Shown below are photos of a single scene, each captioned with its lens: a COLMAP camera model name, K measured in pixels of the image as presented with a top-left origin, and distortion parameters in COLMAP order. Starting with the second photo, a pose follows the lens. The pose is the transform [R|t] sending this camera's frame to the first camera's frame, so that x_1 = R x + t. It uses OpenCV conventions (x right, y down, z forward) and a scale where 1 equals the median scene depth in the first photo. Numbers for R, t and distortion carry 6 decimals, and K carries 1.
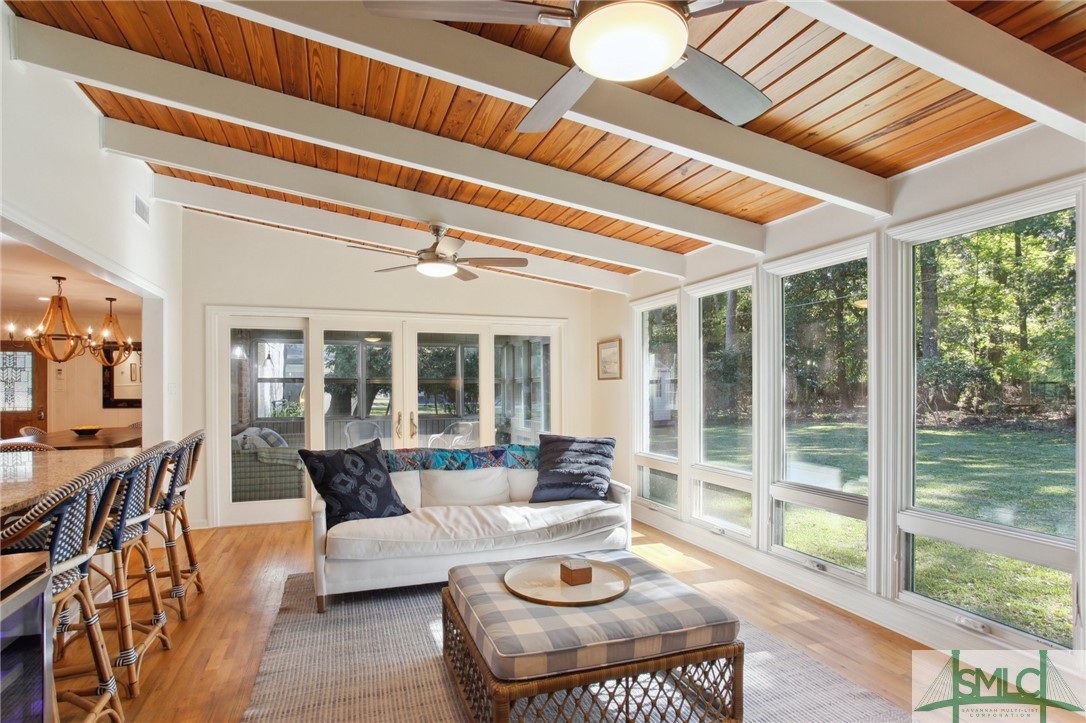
lens RADIAL K [[536.3, 0, 532.7], [0, 536.3, 372.6], [0, 0, 1]] dist [-0.055726, 0.031457]
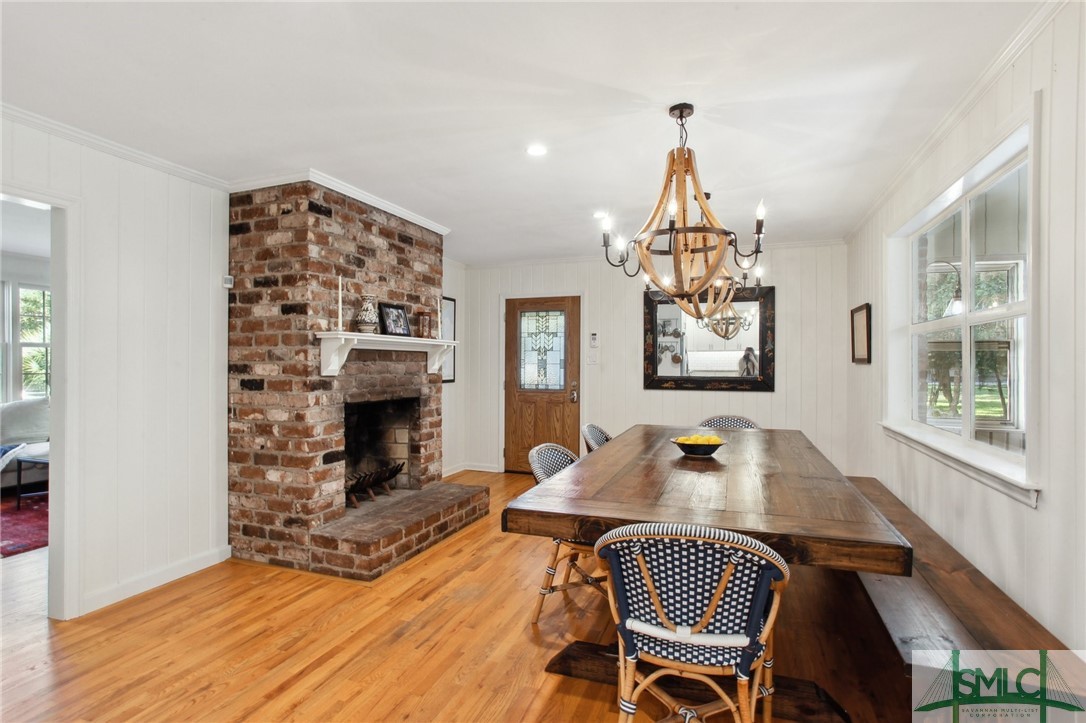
lens RADIAL K [[538.0, 0, 543.0], [0, 538.0, 361.5], [0, 0, 1]] dist [-0.050386, 0.031884]
pose [[0.760152, 0.005192, -0.649724, -1.043249], [0.012293, 0.999674, 0.022370, 0.032593], [0.649628, -0.024992, 0.759841, 0.856617]]
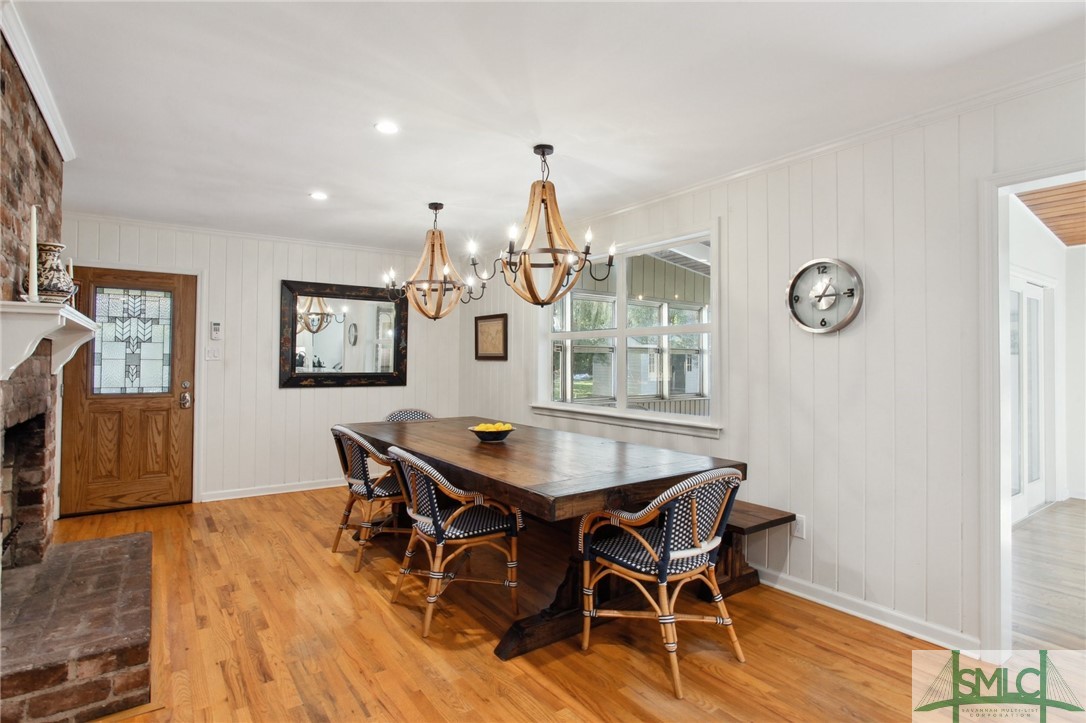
lens RADIAL K [[547.3, 0, 524.3], [0, 547.3, 349.5], [0, 0, 1]] dist [-0.056645, 0.033127]
pose [[0.968528, 0.015967, 0.248392, -1.575481], [-0.017857, 0.999826, 0.005357, 0.031794], [-0.248263, -0.009624, 0.968645, 0.696706]]
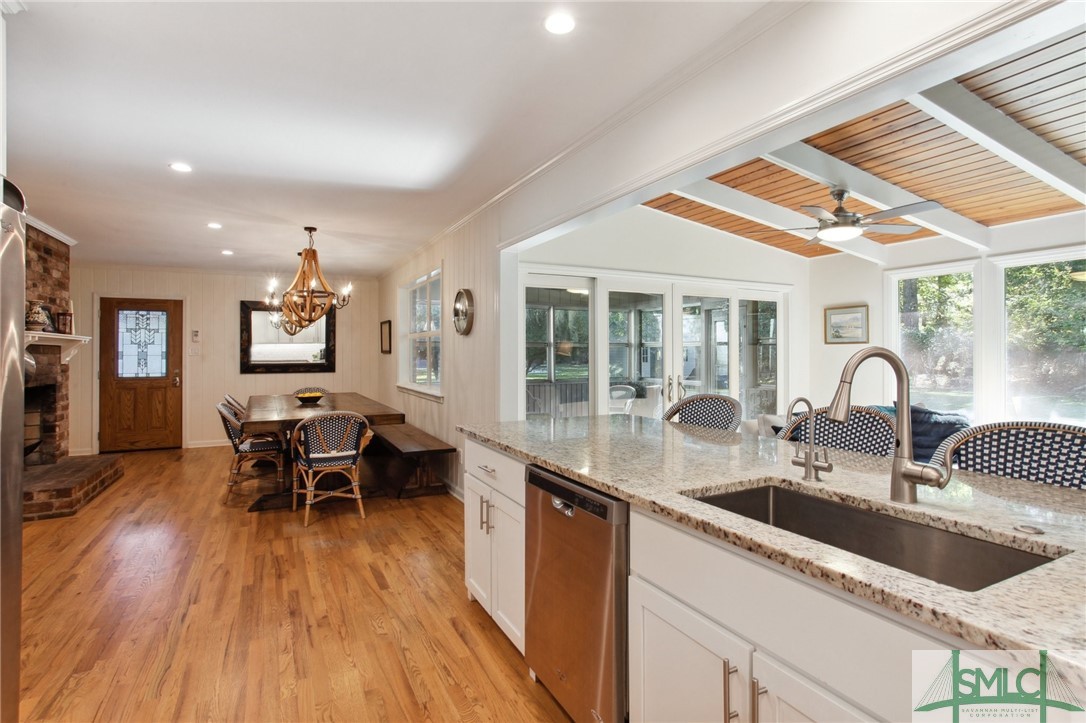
lens RADIAL K [[522.6, 0, 533.4], [0, 522.6, 348.3], [0, 0, 1]] dist [-0.063142, 0.031581]
pose [[0.993120, 0.002433, 0.117074, -0.935642], [-0.004684, 0.999809, 0.018952, 0.009407], [-0.117006, -0.019370, 0.992942, 0.107514]]
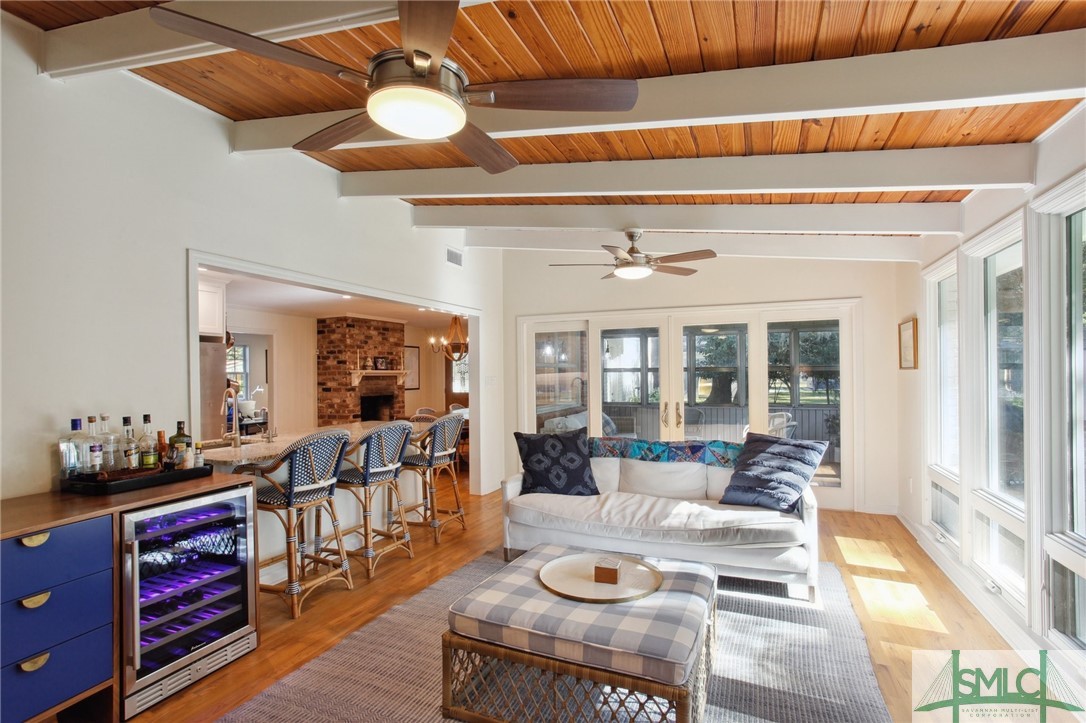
lens RADIAL K [[520.1, 0, 547.9], [0, 520.1, 363.6], [0, 0, 1]] dist [-0.048268, 0.028119]
pose [[0.741326, -0.016798, -0.670935, 0.407847], [0.026945, 0.999626, 0.004744, -0.020885], [0.670604, -0.021595, 0.741501, 0.114327]]
